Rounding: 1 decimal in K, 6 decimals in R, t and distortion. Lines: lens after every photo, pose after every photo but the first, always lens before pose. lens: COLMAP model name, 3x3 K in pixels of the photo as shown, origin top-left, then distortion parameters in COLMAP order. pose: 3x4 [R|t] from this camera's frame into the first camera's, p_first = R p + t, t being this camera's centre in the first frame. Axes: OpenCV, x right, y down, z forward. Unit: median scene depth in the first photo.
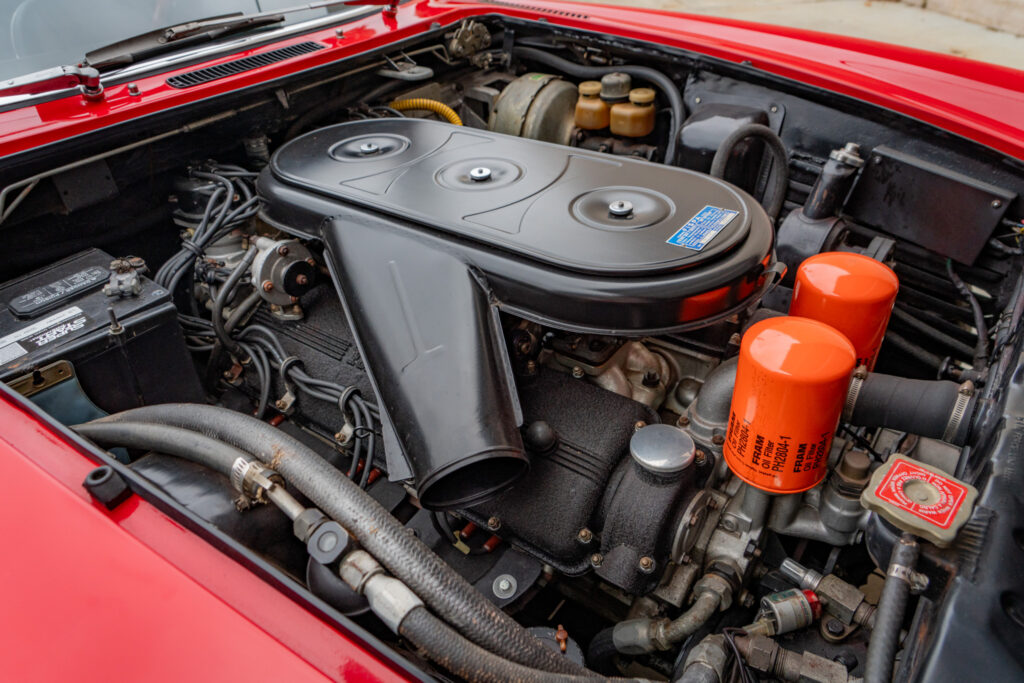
lens RADIAL K [[705.1, 0, 509.2], [0, 705.1, 341.6], [0, 0, 1]] dist [-0.017269, 0.006980]
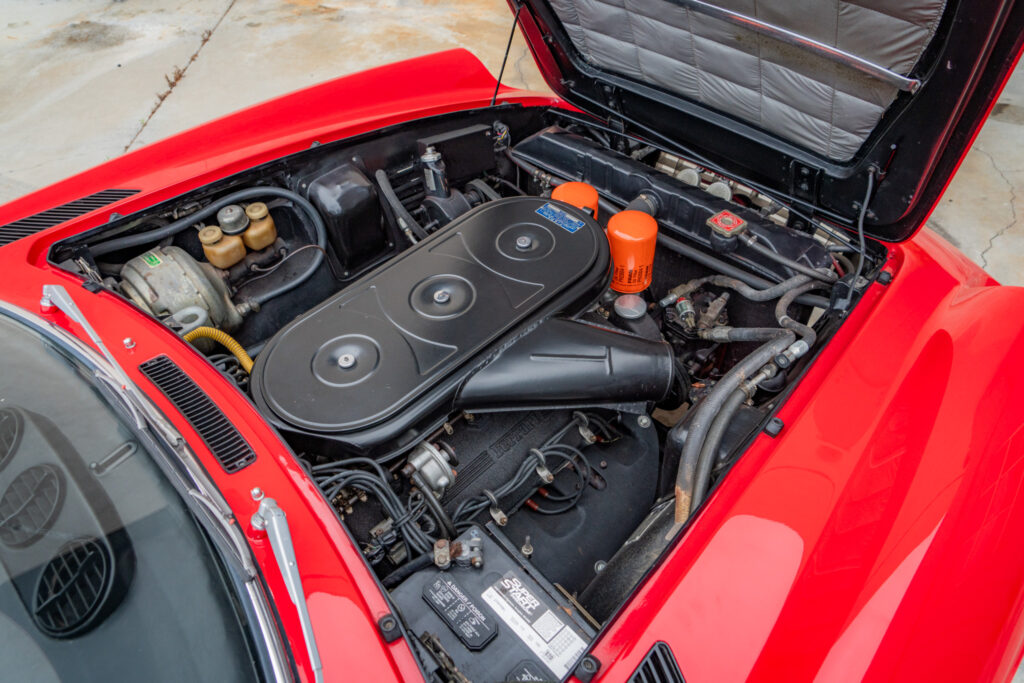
lens RADIAL K [[705.1, 0, 505.2], [0, 705.1, 341.7], [0, 0, 1]] dist [-0.017269, 0.006980]
pose [[0.148769, -0.687028, 0.711239, -0.912658], [0.599209, 0.634789, 0.487845, -0.670824], [-0.786649, 0.353605, 0.506110, 0.207050]]
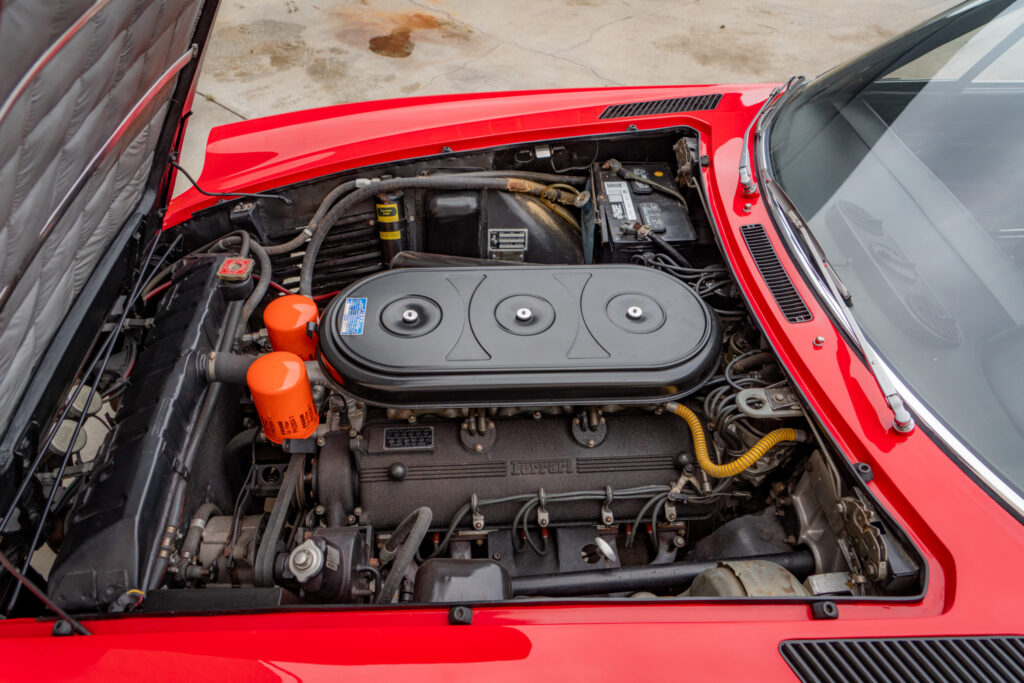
lens RADIAL K [[705.1, 0, 509.5], [0, 705.1, 341.6], [0, 0, 1]] dist [-0.017269, 0.006980]
pose [[-0.759296, 0.475071, -0.444721, 0.552531], [-0.364019, 0.256398, 0.895405, -1.283102], [0.539407, 0.841764, -0.021747, 0.916877]]
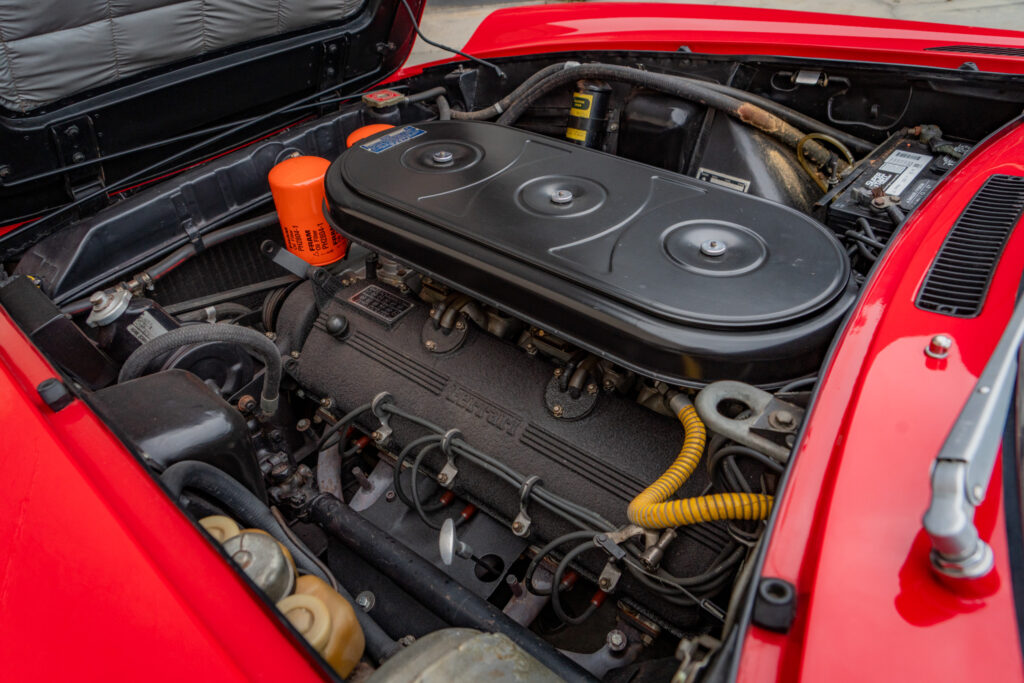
lens RADIAL K [[705.1, 0, 508.5], [0, 705.1, 345.8], [0, 0, 1]] dist [-0.017269, 0.006980]
pose [[-0.995173, 0.043111, 0.088160, -0.038378], [0.096673, 0.276121, 0.956249, -0.963931], [0.016882, 0.960156, -0.278956, 1.266346]]
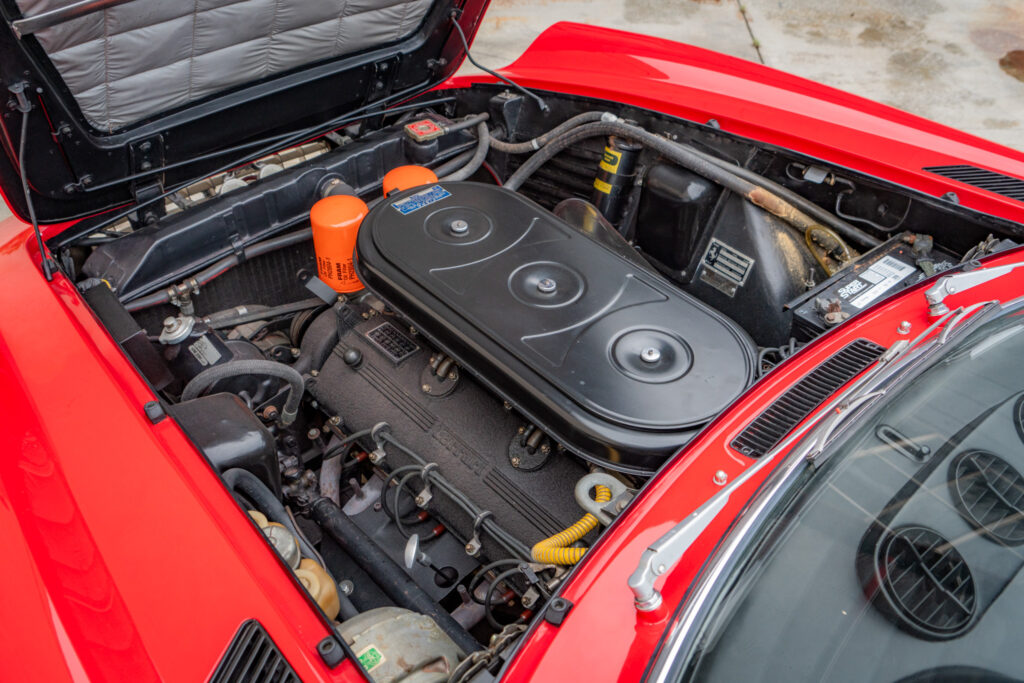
lens RADIAL K [[933.3, 0, 506.7], [0, 933.3, 342.5], [0, 0, 1]] dist [0.023328, 0.000000]
pose [[-0.981740, -0.096871, 0.163717, -0.205609], [0.134923, 0.252107, 0.958247, -1.476971], [-0.134101, 0.962839, -0.234433, 1.264196]]
